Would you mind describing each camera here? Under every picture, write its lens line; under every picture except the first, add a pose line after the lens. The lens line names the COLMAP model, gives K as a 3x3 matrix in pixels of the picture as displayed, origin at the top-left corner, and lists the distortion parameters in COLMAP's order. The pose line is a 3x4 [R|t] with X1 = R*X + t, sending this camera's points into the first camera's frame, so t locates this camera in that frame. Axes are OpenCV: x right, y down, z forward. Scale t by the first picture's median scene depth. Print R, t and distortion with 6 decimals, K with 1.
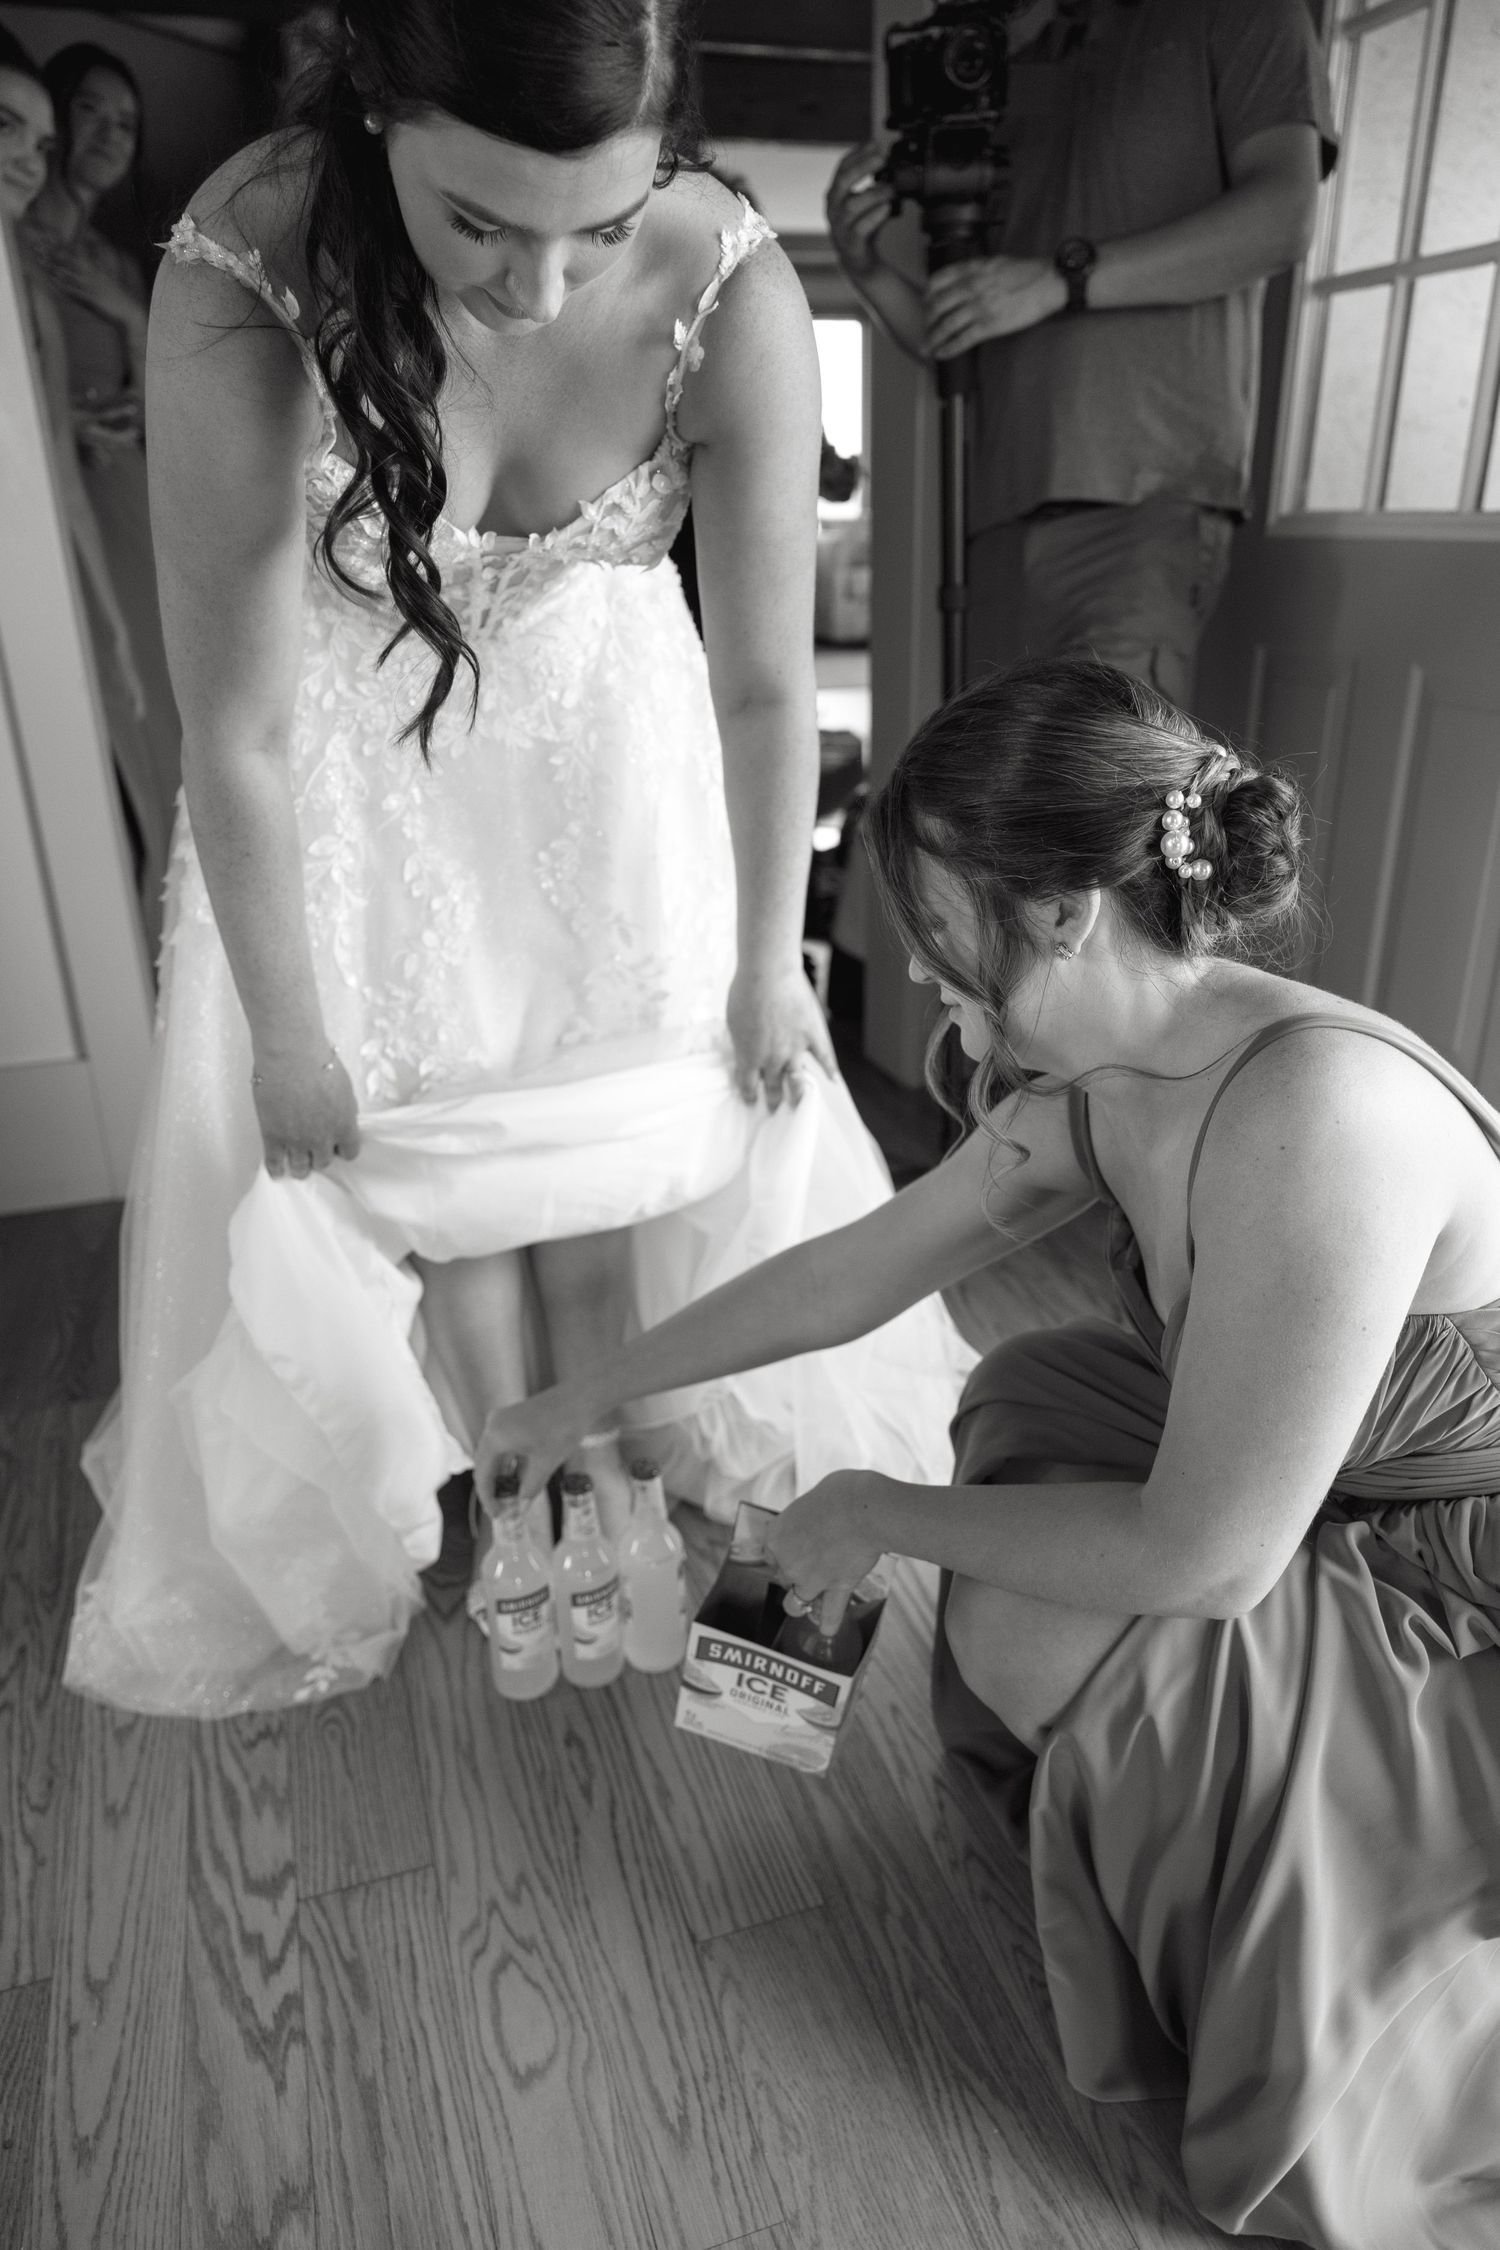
lens RADIAL K [[1516.8, 0, 750.0], [0, 1516.8, 1125.0], [0, 0, 1]] dist [0.003319, 0.001443]
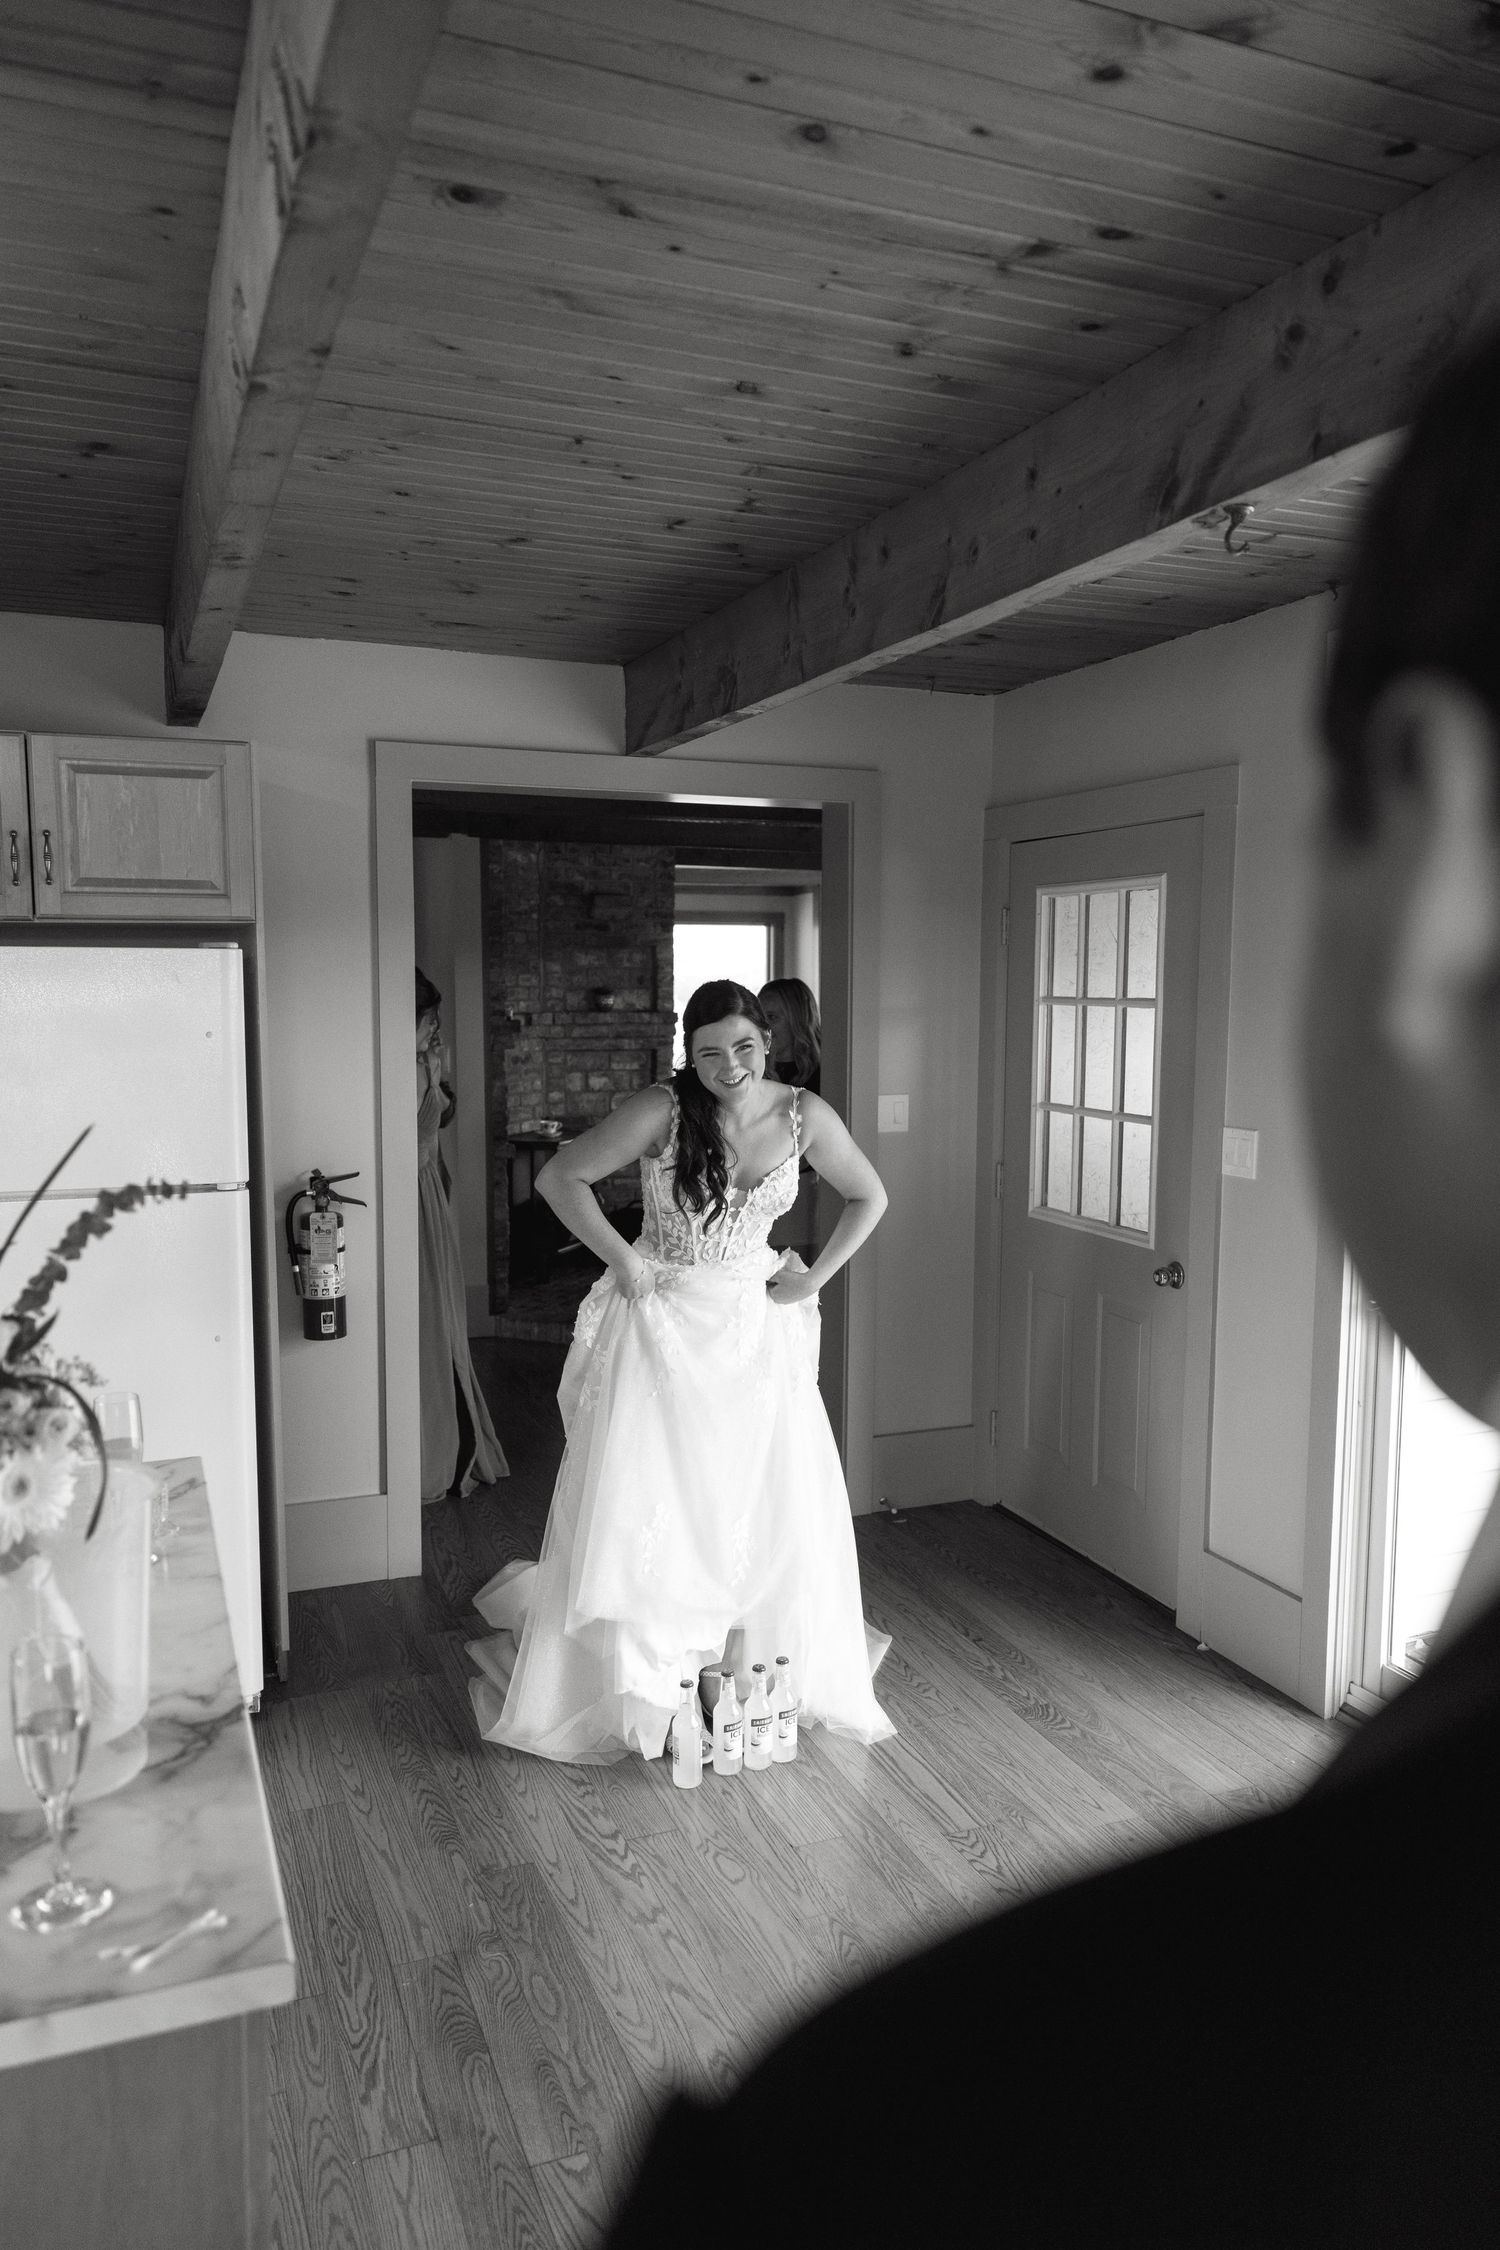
lens RADIAL K [[1516.8, 0, 750.0], [0, 1516.8, 1125.0], [0, 0, 1]] dist [0.003319, 0.001443]
pose [[0.996886, 0.023657, 0.075219, -0.284501], [0.000399, 0.952405, -0.304836, 0.151077], [-0.078850, 0.303917, 0.949430, -1.516867]]
